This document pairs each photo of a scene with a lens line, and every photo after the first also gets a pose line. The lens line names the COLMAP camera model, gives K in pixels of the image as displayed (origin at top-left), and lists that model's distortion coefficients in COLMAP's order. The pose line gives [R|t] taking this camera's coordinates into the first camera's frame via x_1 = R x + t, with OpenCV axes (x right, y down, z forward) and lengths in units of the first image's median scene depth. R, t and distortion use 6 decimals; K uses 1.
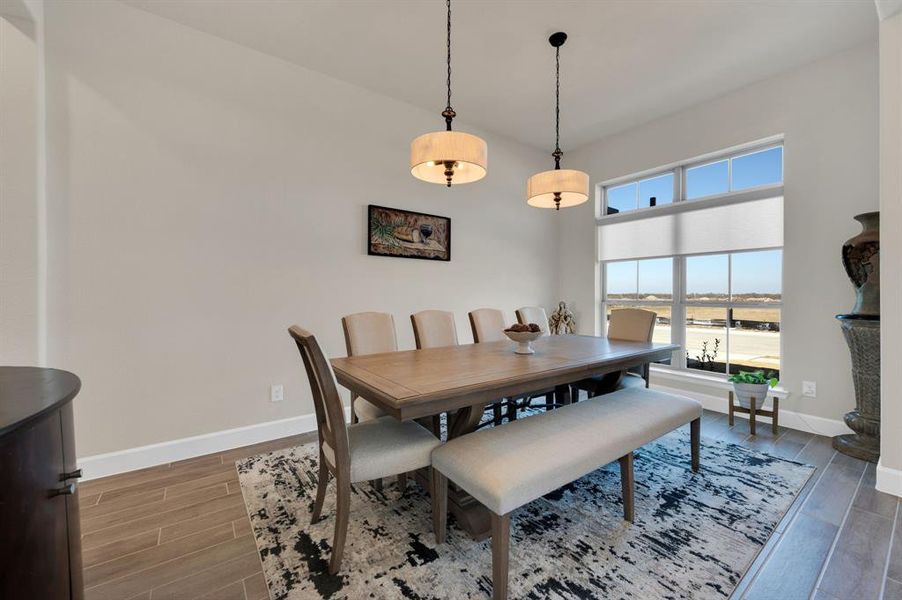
lens RADIAL K [[356.3, 0, 452.5], [0, 356.3, 300.4], [0, 0, 1]] dist [0.000209, 0.000159]
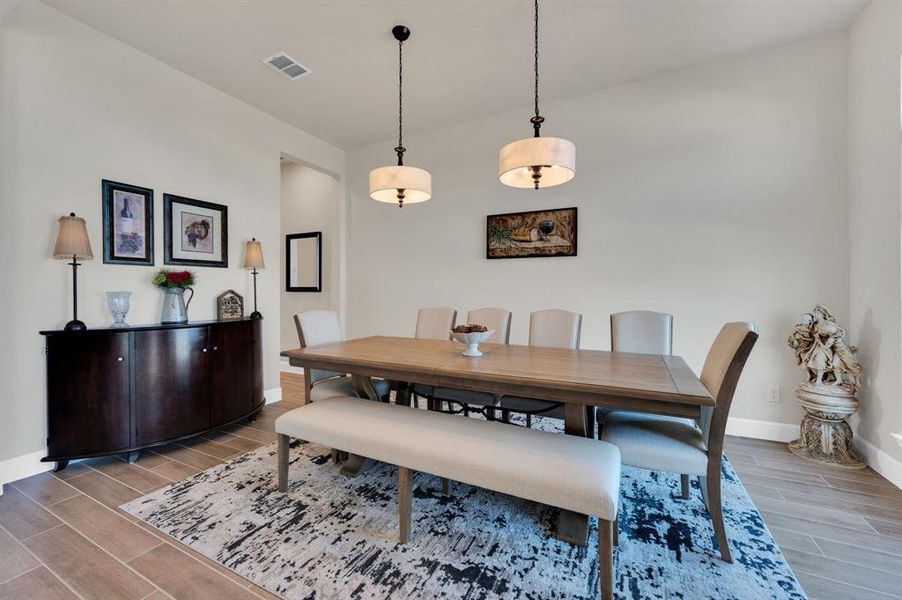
lens RADIAL K [[356.3, 0, 453.4], [0, 356.3, 295.0], [0, 0, 1]] dist [0.000209, 0.000159]
pose [[0.457613, 0.005808, -0.889132, 1.031309], [-0.014682, 0.999892, -0.001025, -0.011810], [0.889030, 0.013523, 0.457649, 0.519027]]
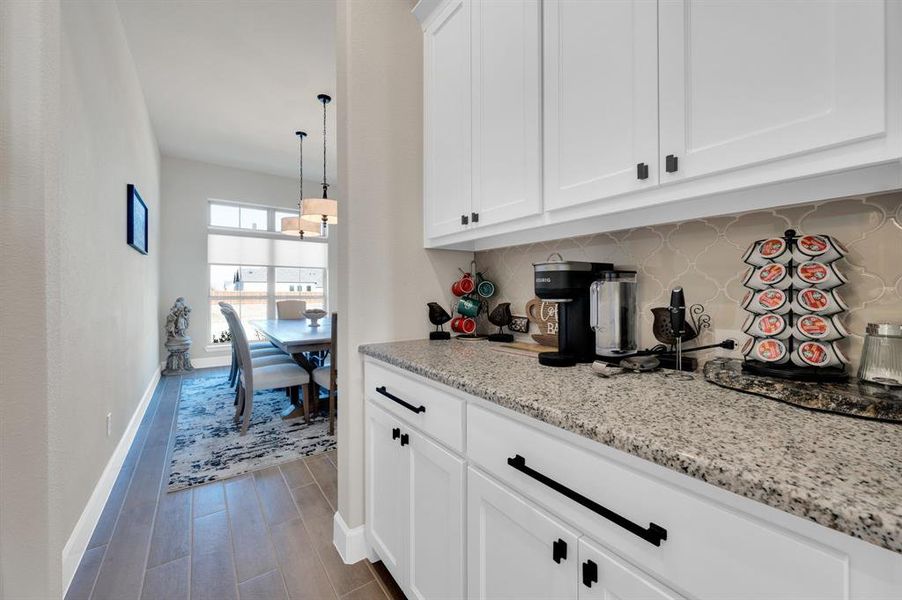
lens RADIAL K [[356.3, 0, 451.5], [0, 356.3, 293.9], [0, 0, 1]] dist [0.000209, 0.000159]
pose [[0.016198, -0.007195, 0.999843, -1.443537], [0.019148, 0.999793, 0.006884, -0.000657], [-0.999685, 0.019034, 0.016333, 0.322788]]
